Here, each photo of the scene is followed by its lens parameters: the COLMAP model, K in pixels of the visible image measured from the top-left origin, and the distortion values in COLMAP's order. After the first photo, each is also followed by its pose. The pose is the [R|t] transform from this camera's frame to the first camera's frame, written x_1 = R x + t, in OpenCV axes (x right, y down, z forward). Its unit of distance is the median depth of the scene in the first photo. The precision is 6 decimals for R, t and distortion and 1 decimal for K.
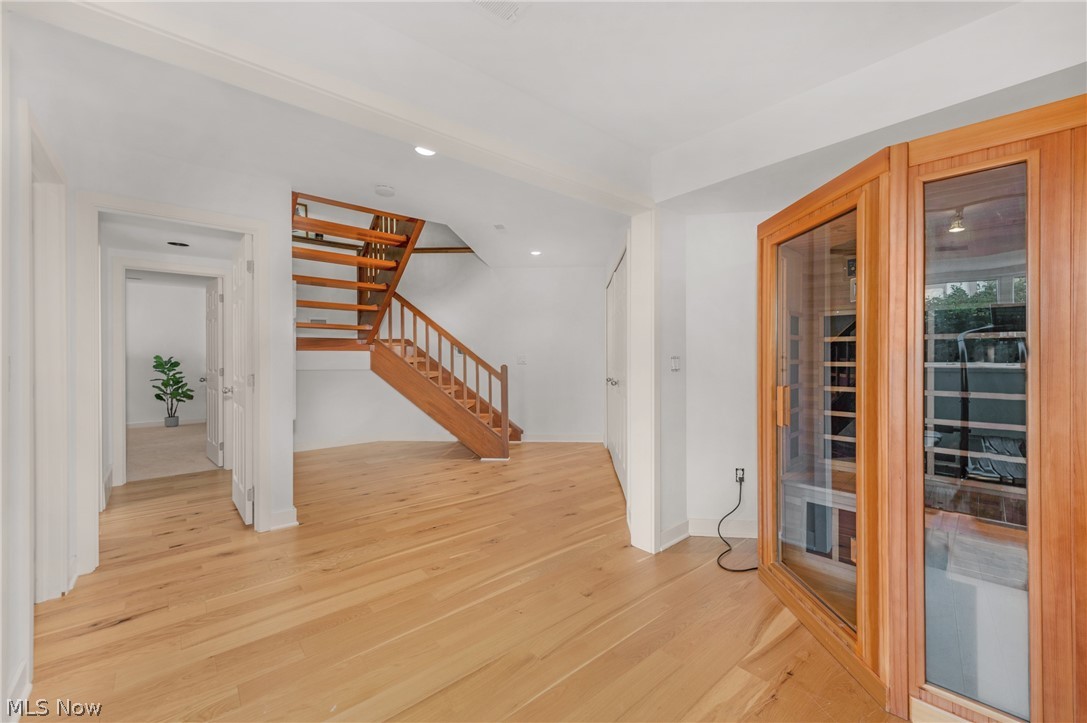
lens RADIAL K [[428.6, 0, 555.4], [0, 428.6, 359.1], [0, 0, 1]] dist [0.001148, -0.000195]
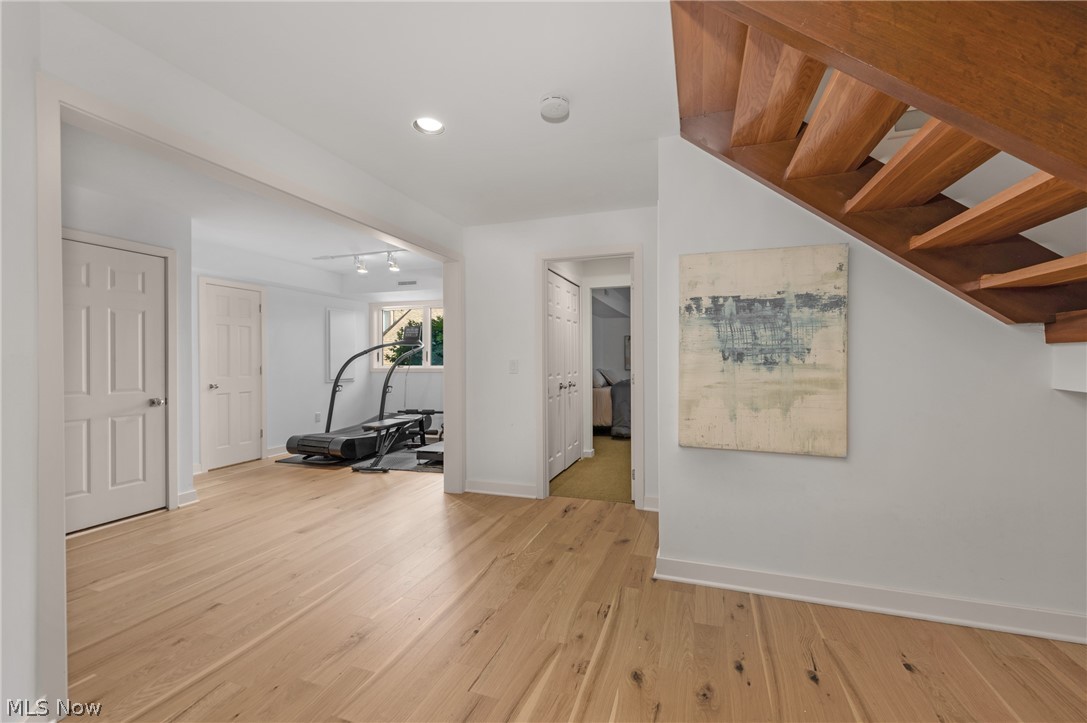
lens RADIAL K [[428.6, 0, 555.4], [0, 428.6, 359.1], [0, 0, 1]] dist [0.001148, -0.000195]
pose [[-0.859896, 0.004171, -0.510452, -0.079803], [0.002714, 0.999990, 0.003599, -0.005890], [0.510462, 0.001710, -0.859899, 2.001036]]
